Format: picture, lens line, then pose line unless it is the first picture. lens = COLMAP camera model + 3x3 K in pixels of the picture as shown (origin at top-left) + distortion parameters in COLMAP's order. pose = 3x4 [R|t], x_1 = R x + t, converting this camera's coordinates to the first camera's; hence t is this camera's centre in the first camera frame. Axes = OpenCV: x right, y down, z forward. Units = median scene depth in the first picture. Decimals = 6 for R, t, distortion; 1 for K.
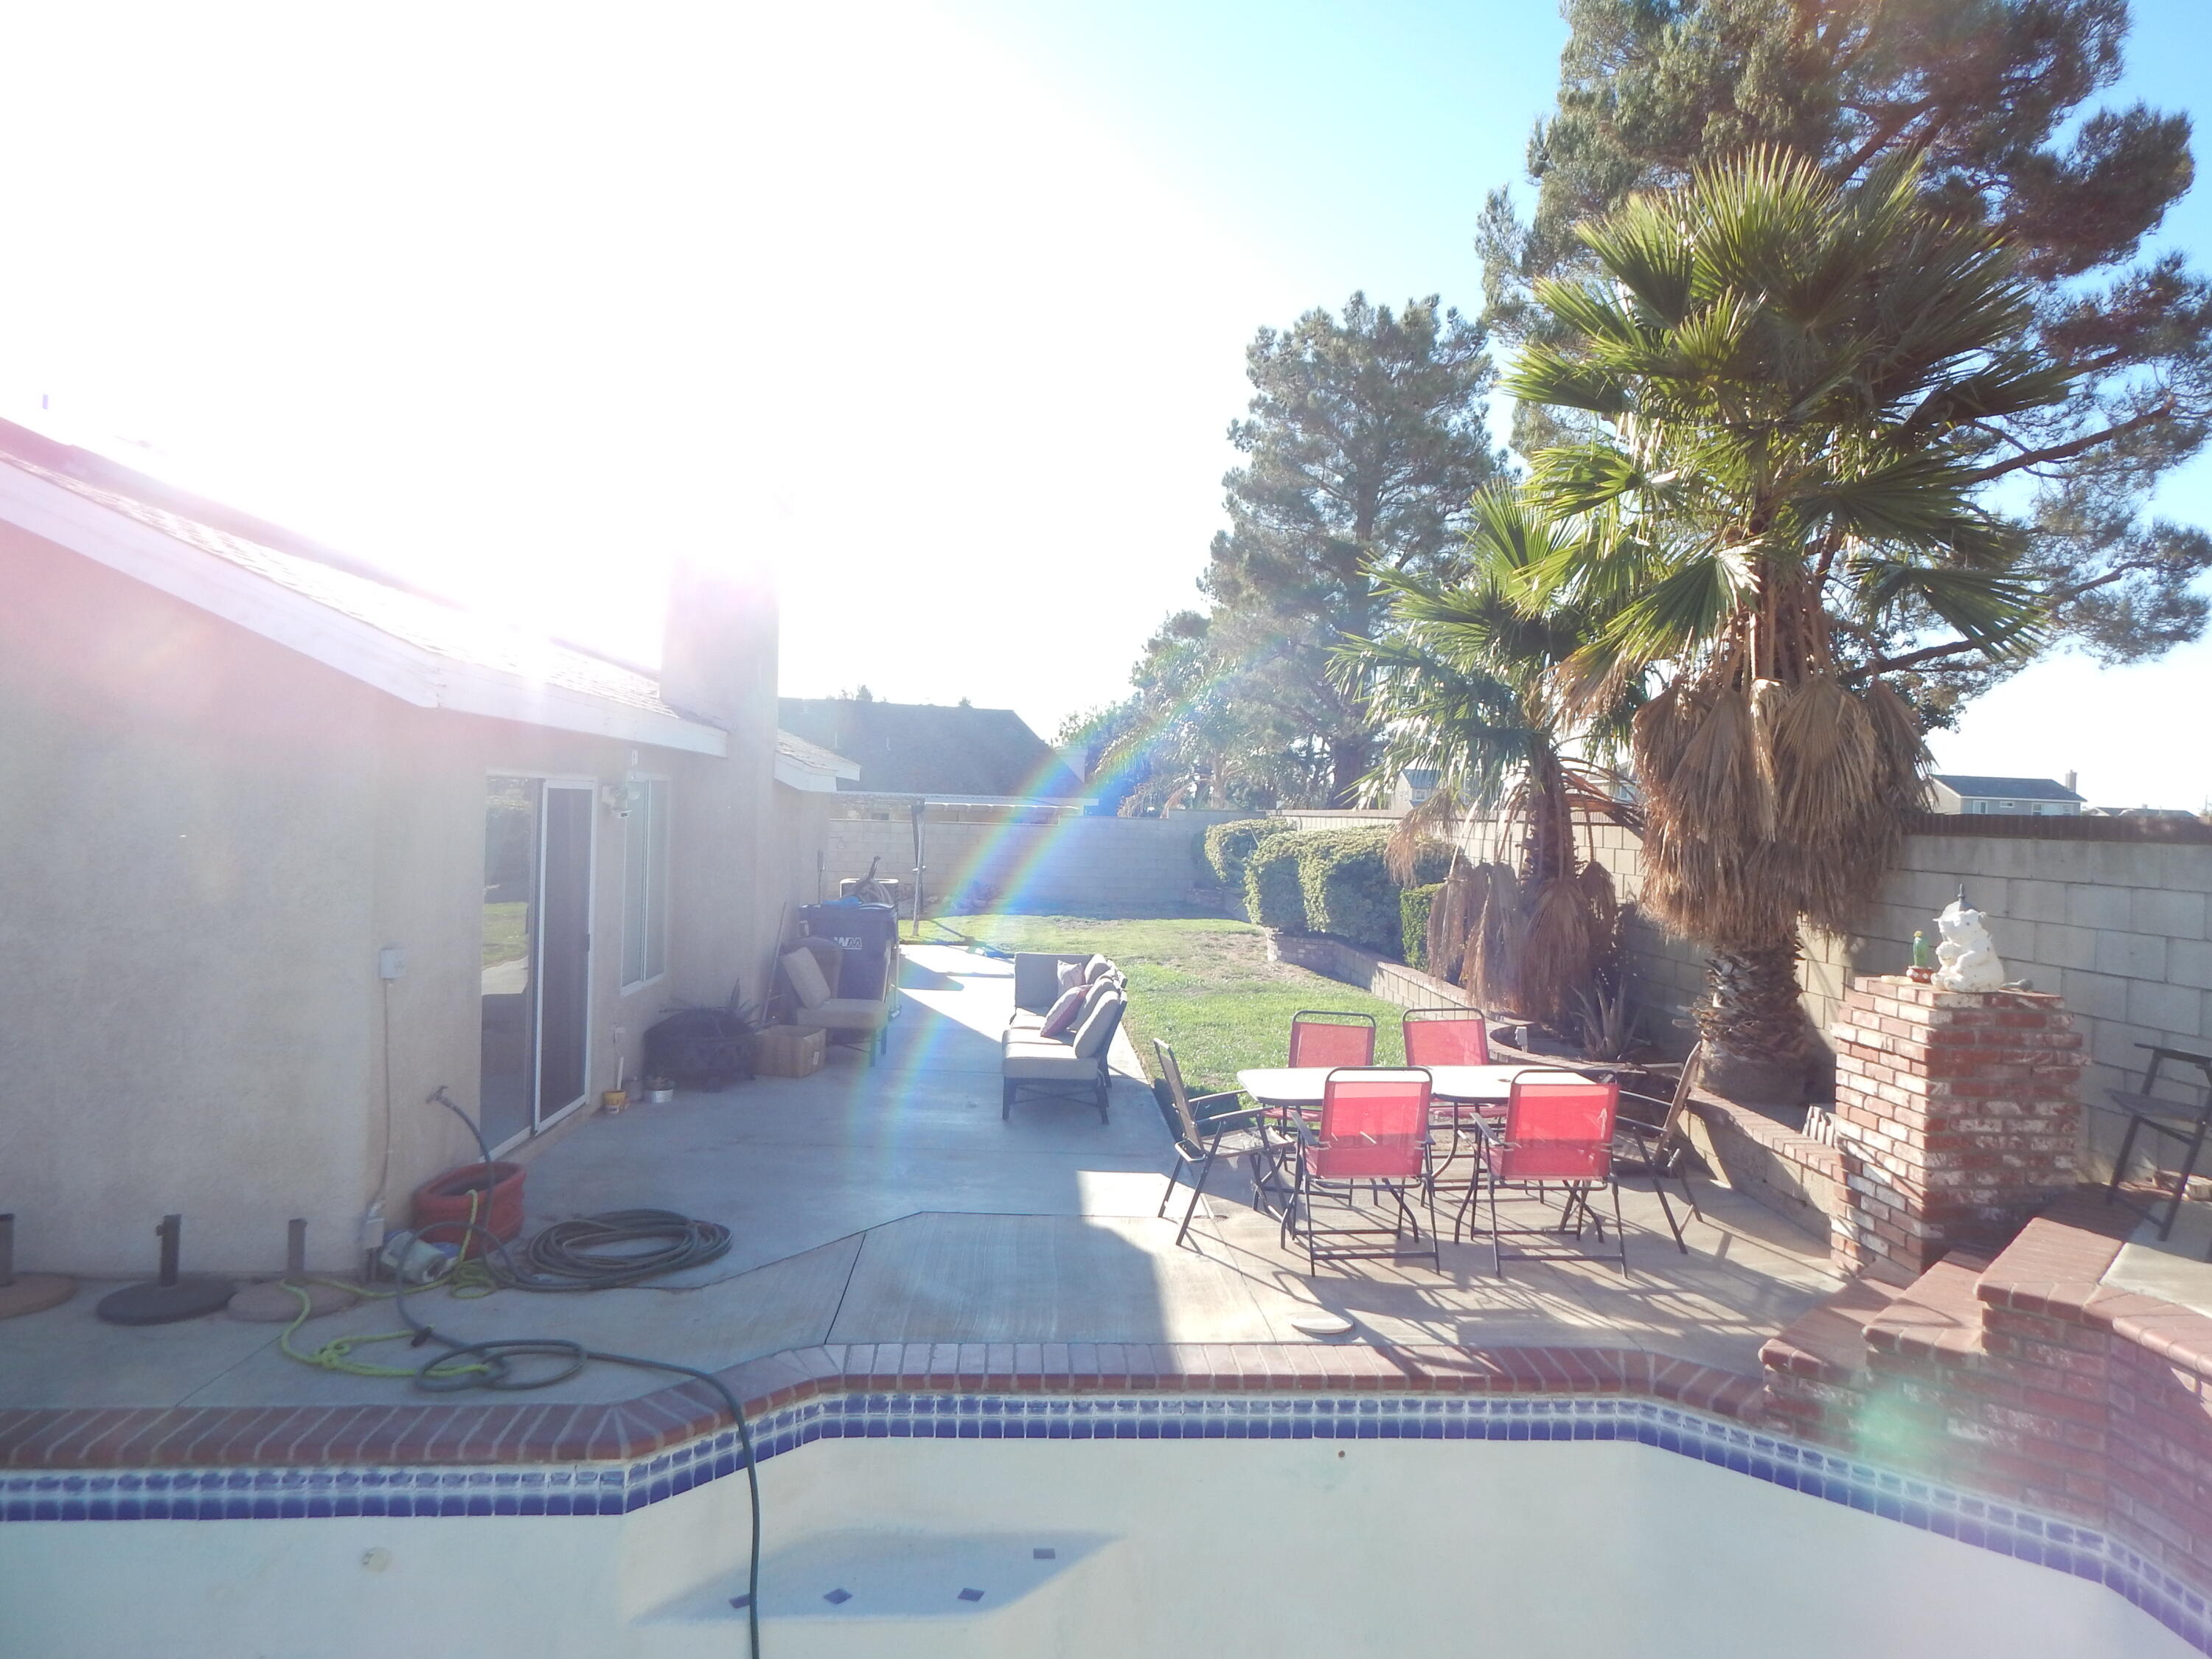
lens RADIAL K [[1439.2, 0, 1120.0], [0, 1439.2, 833.8], [0, 0, 1]] dist [-0.002441, -0.002943]
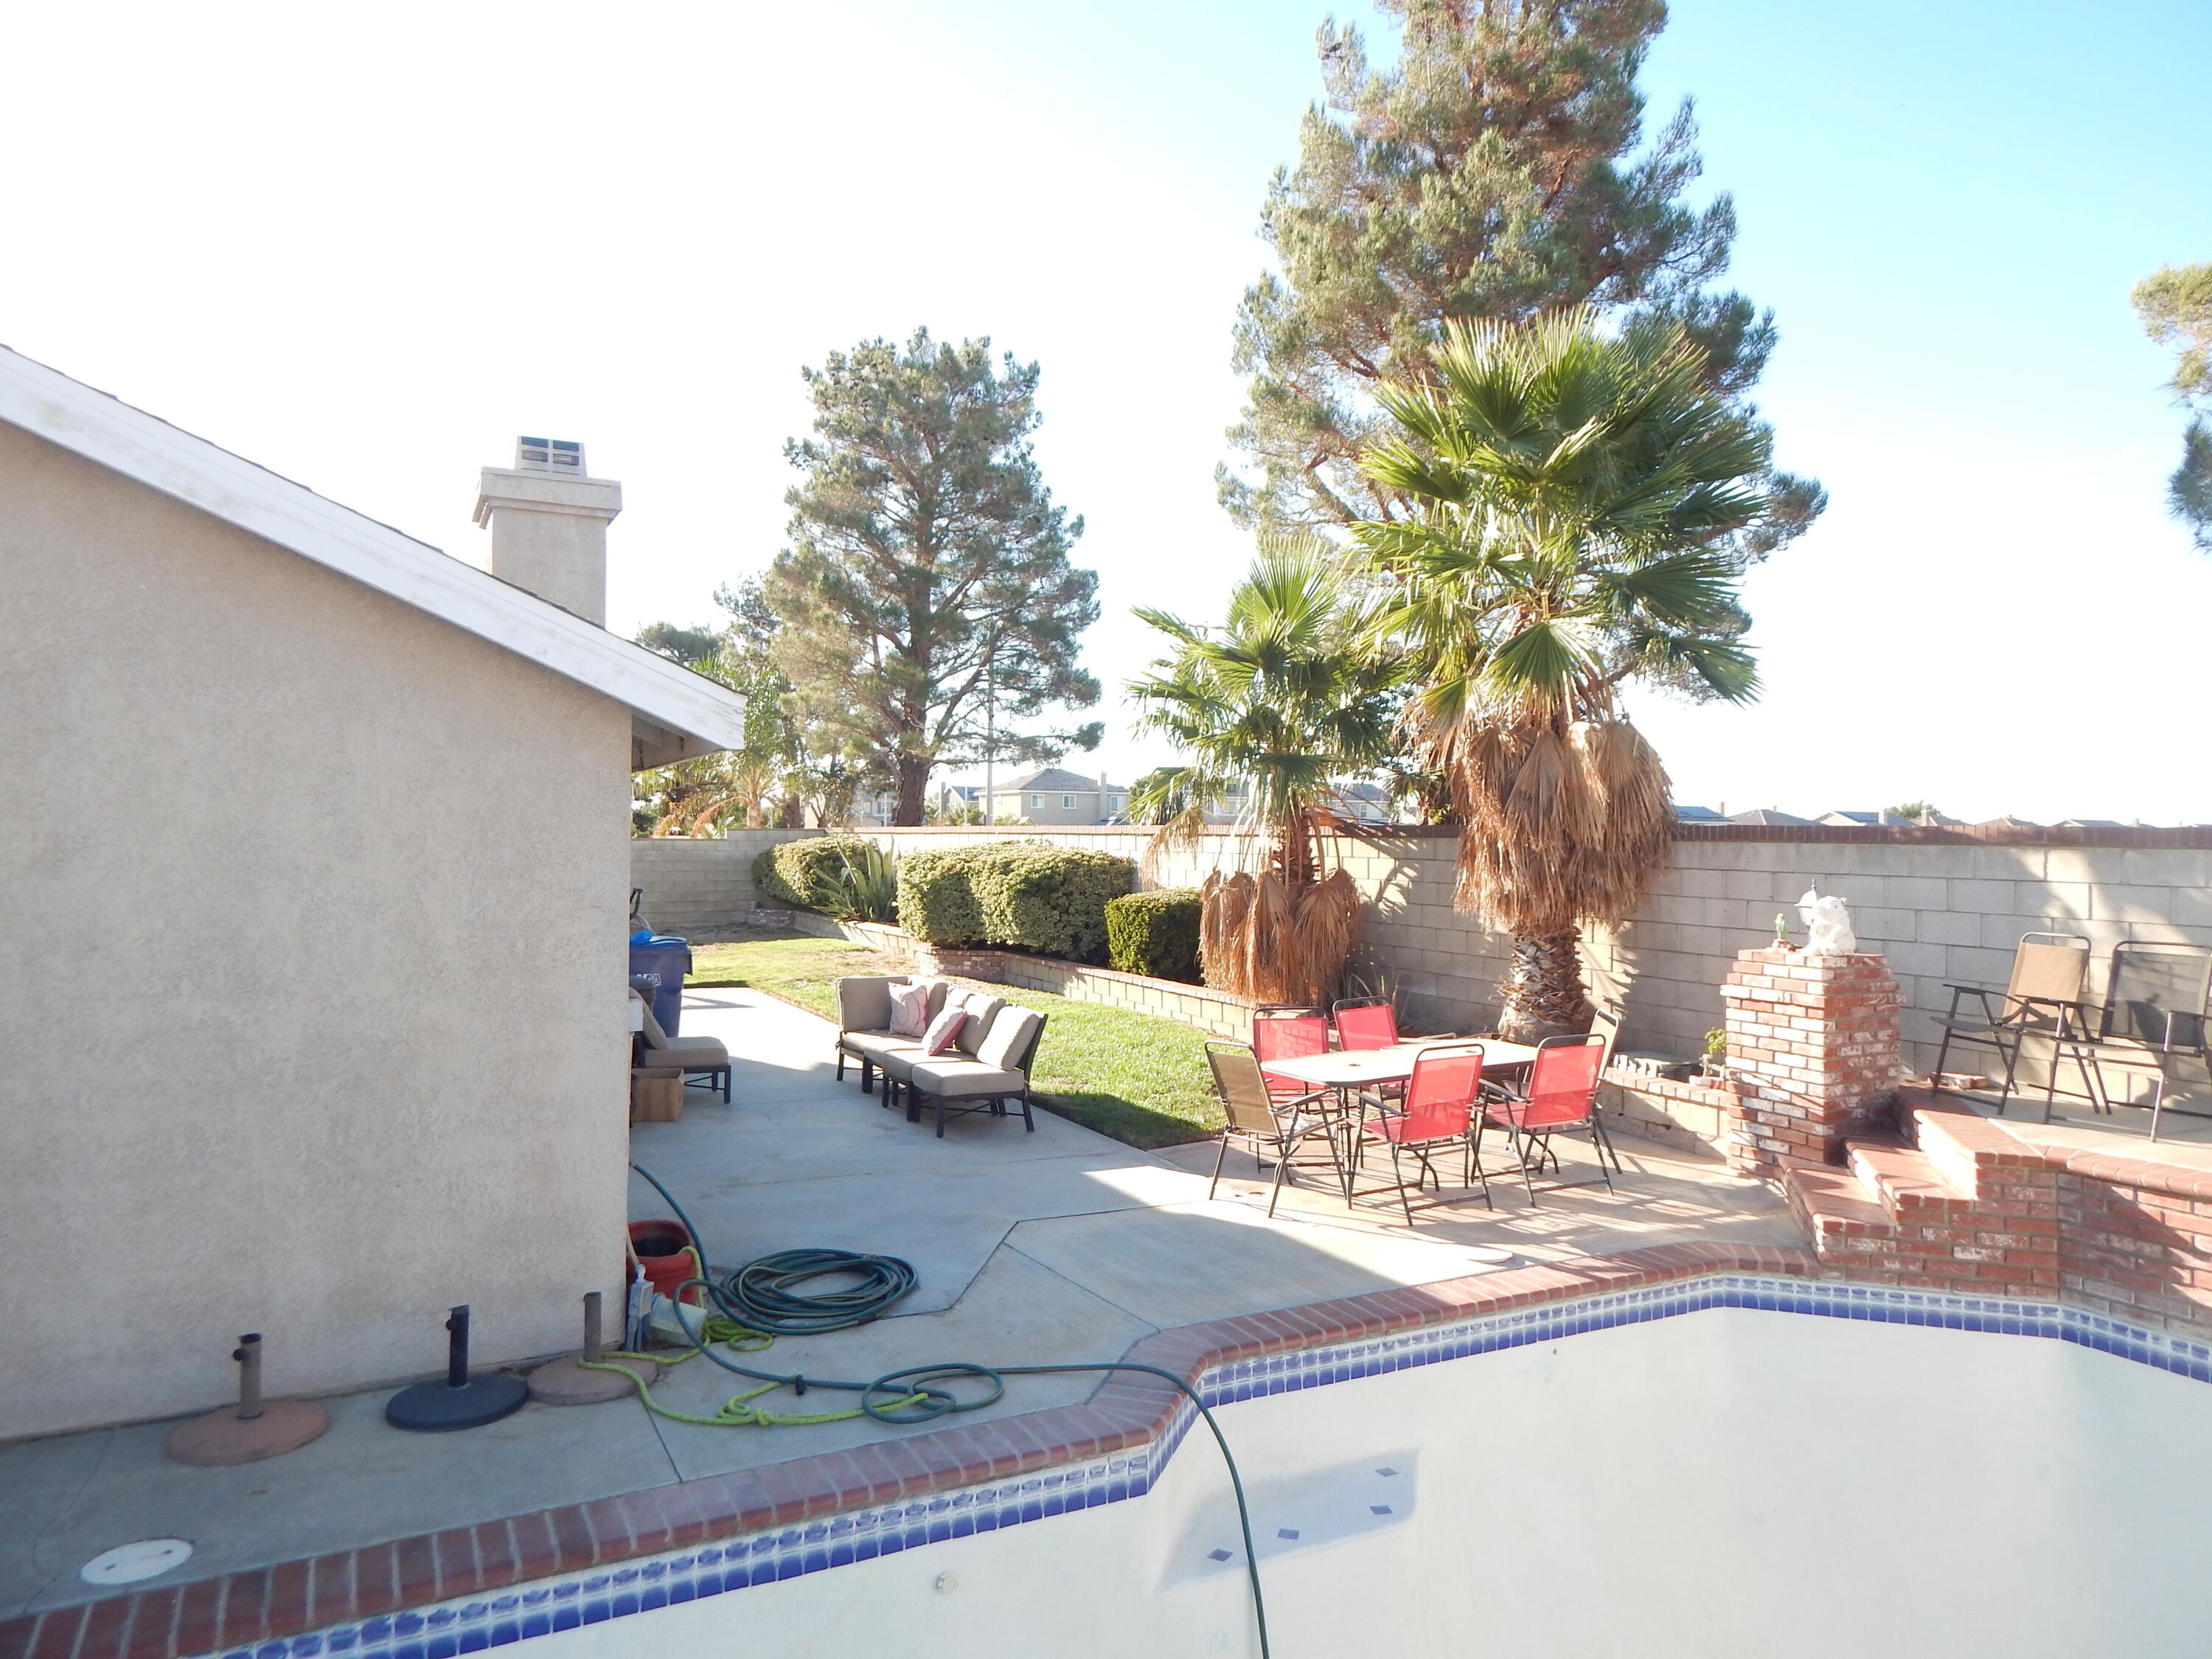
lens RADIAL K [[1439.2, 0, 1109.8], [0, 1439.2, 831.0], [0, 0, 1]] dist [-0.002441, -0.002943]
pose [[0.920883, -0.021148, 0.389266, -0.594872], [0.025358, 0.999662, -0.005681, -0.019686], [-0.389014, 0.015103, 0.921108, -0.004953]]
